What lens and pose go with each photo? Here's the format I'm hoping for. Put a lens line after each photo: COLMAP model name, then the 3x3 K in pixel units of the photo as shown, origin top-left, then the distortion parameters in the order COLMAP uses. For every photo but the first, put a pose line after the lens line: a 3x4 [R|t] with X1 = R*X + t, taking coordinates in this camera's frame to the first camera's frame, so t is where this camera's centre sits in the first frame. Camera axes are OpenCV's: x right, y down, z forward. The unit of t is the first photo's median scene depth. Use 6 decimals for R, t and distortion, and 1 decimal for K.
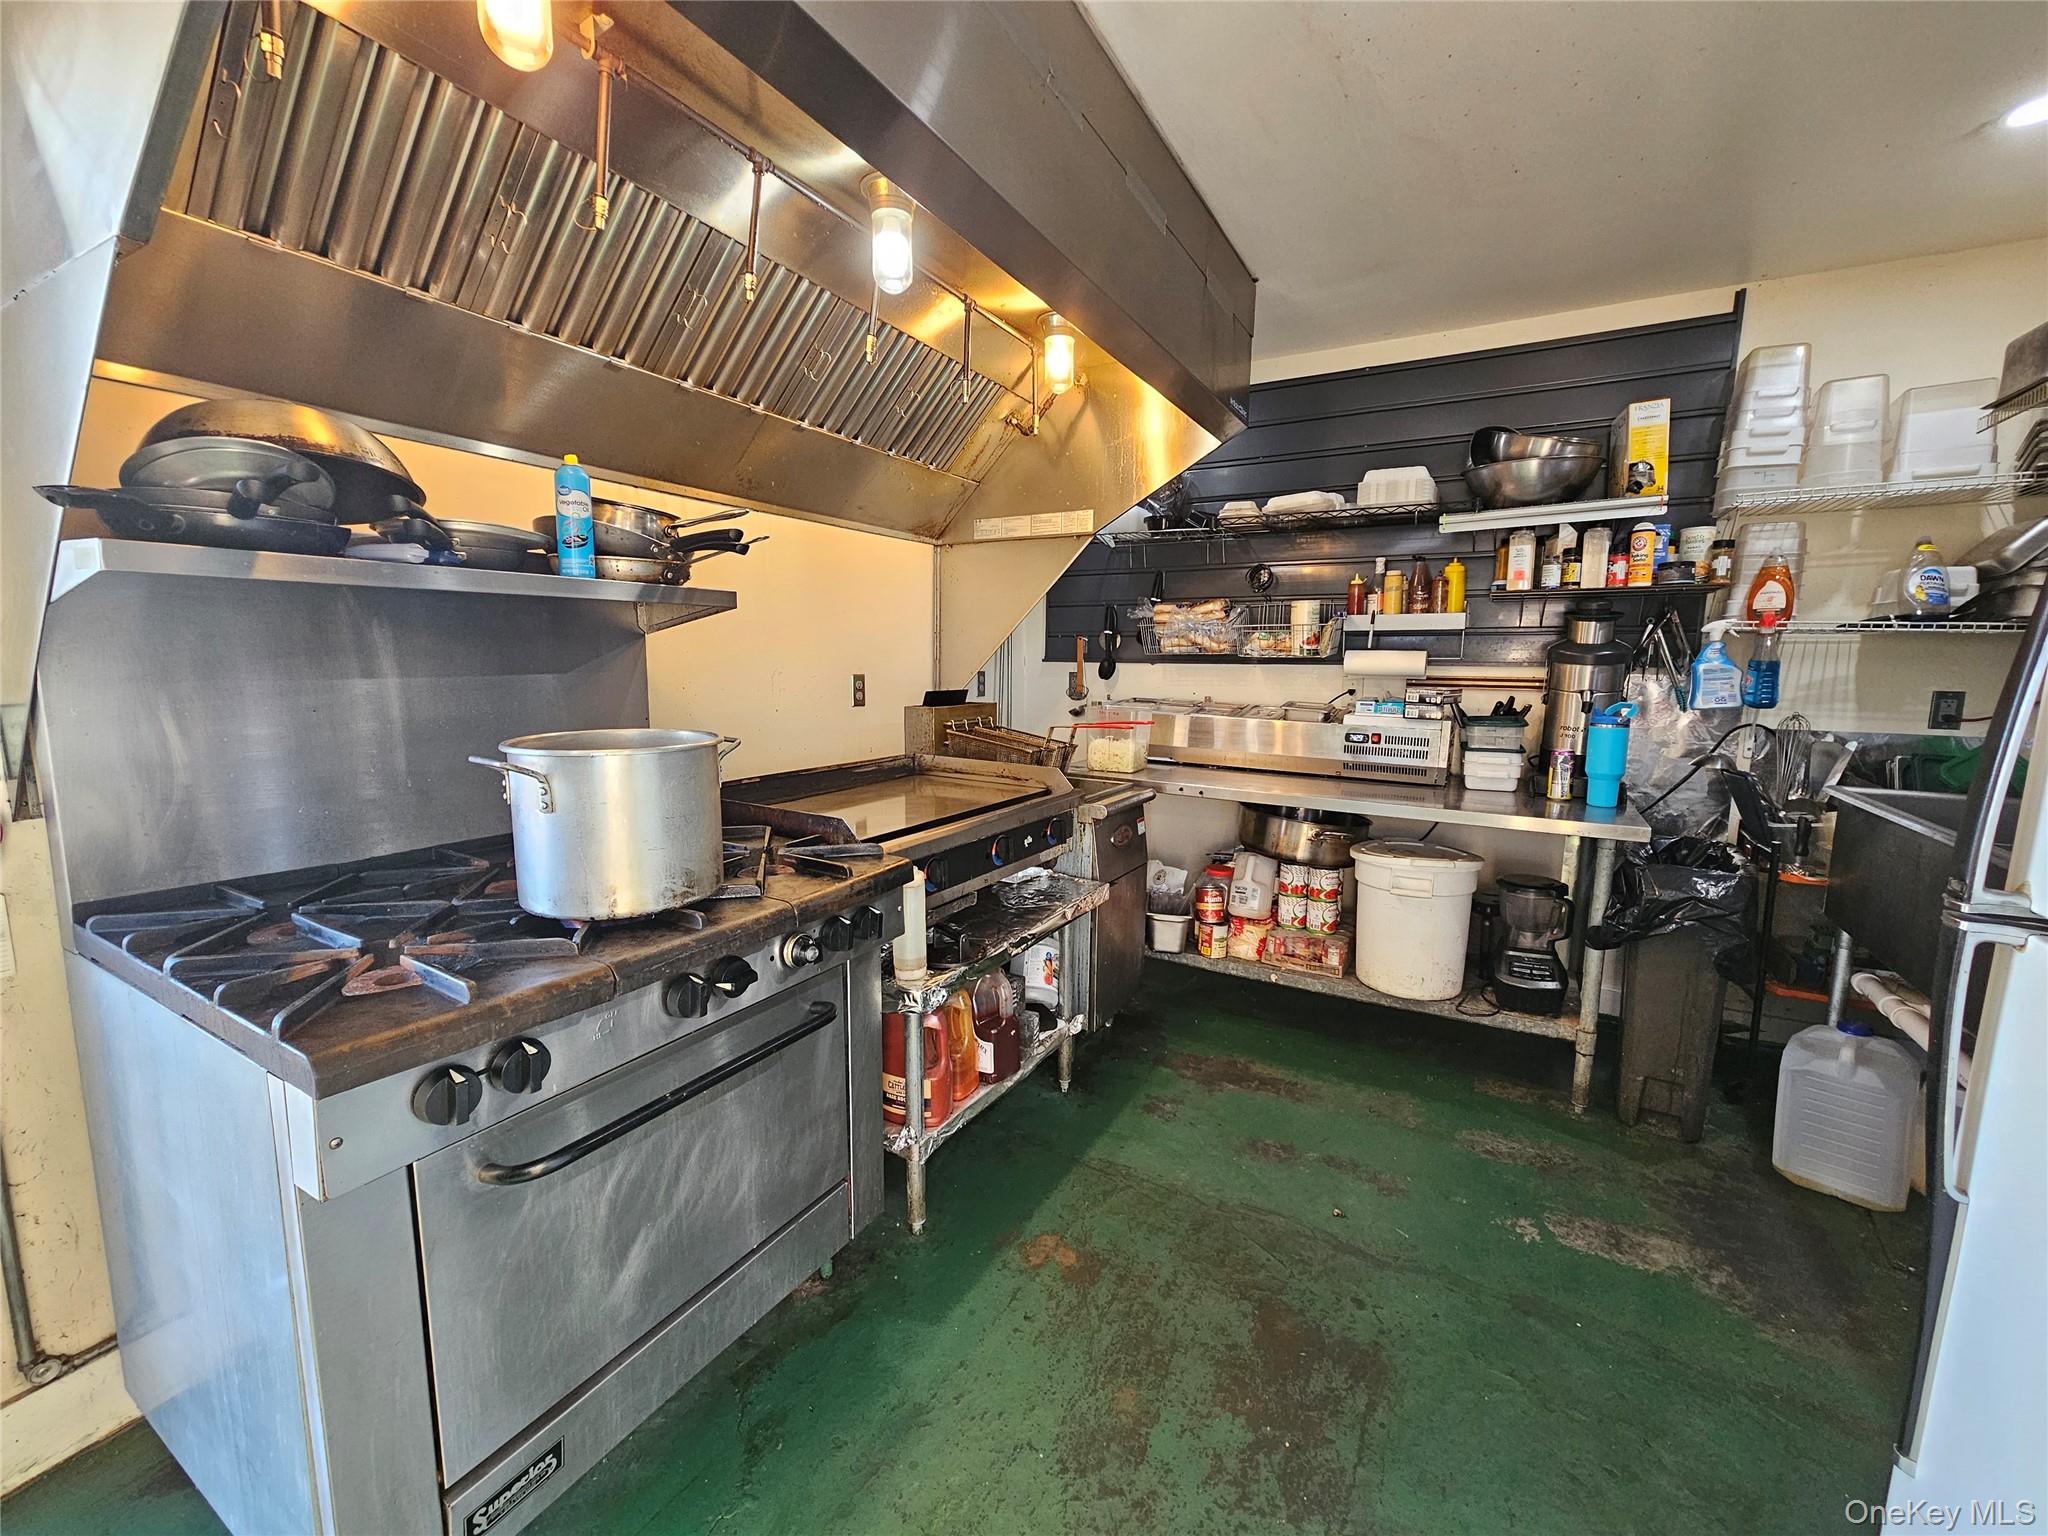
lens RADIAL K [[833.8, 0, 1029.5], [0, 833.8, 768.8], [0, 0, 1]] dist [0.003734, -0.000647]
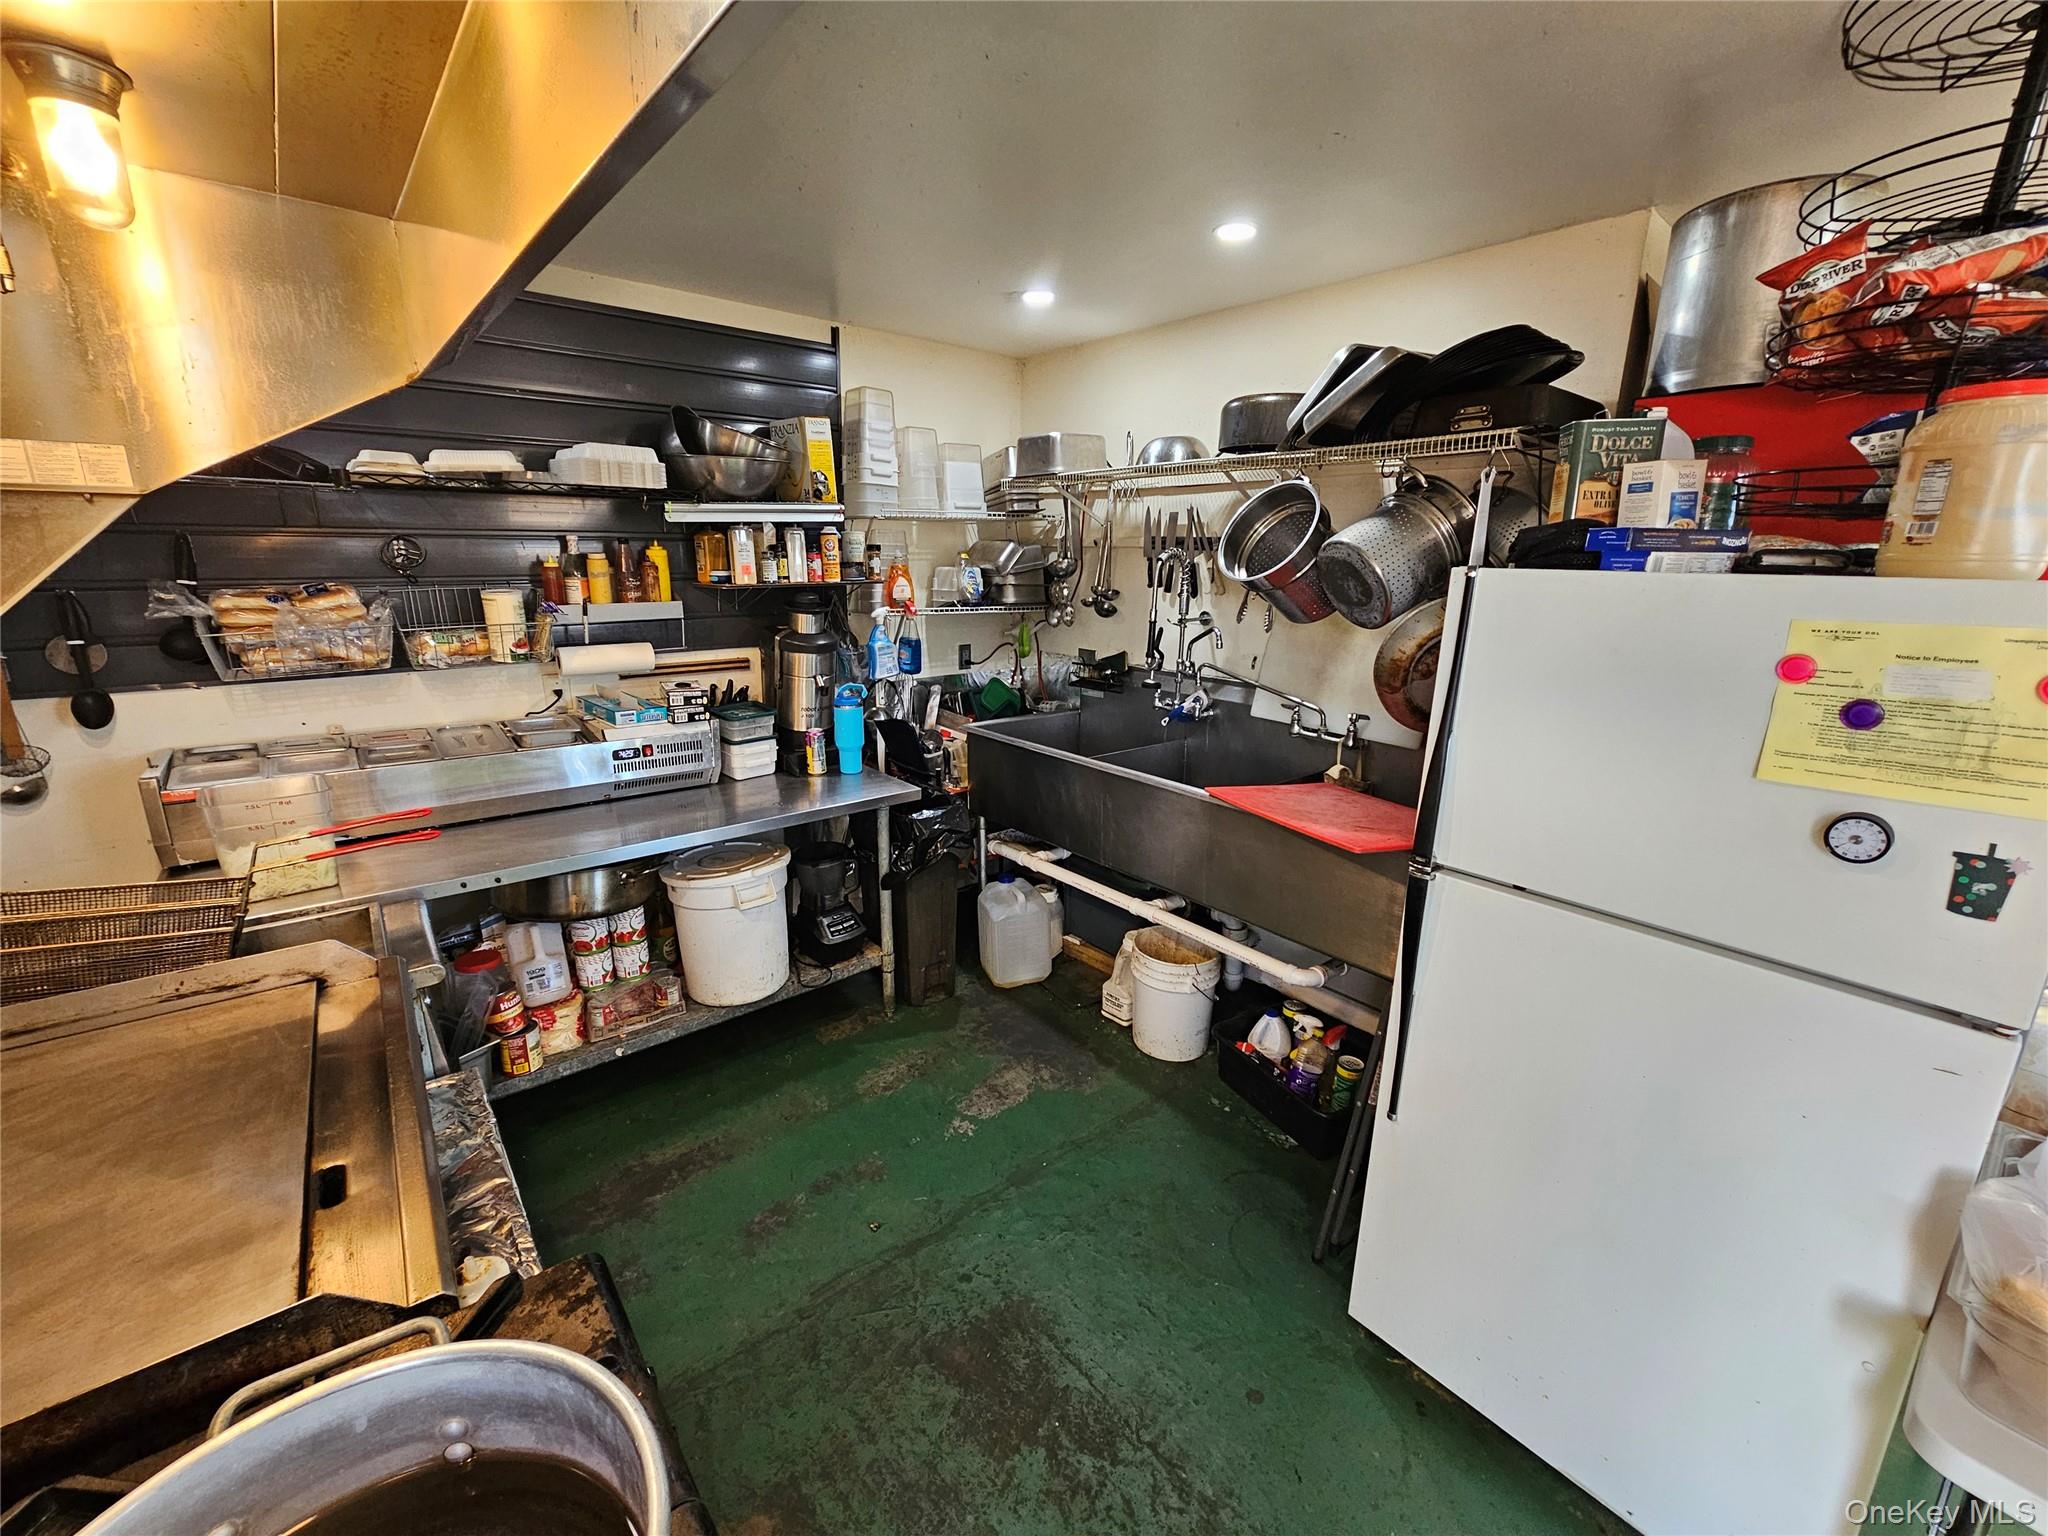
lens RADIAL K [[833.8, 0, 1030.2], [0, 833.8, 764.8], [0, 0, 1]] dist [0.003734, -0.000647]
pose [[0.335653, -0.246526, 0.909155, -0.280966], [0.114932, 0.968654, 0.220228, -0.180556], [-0.934948, 0.030570, 0.353465, 0.308649]]
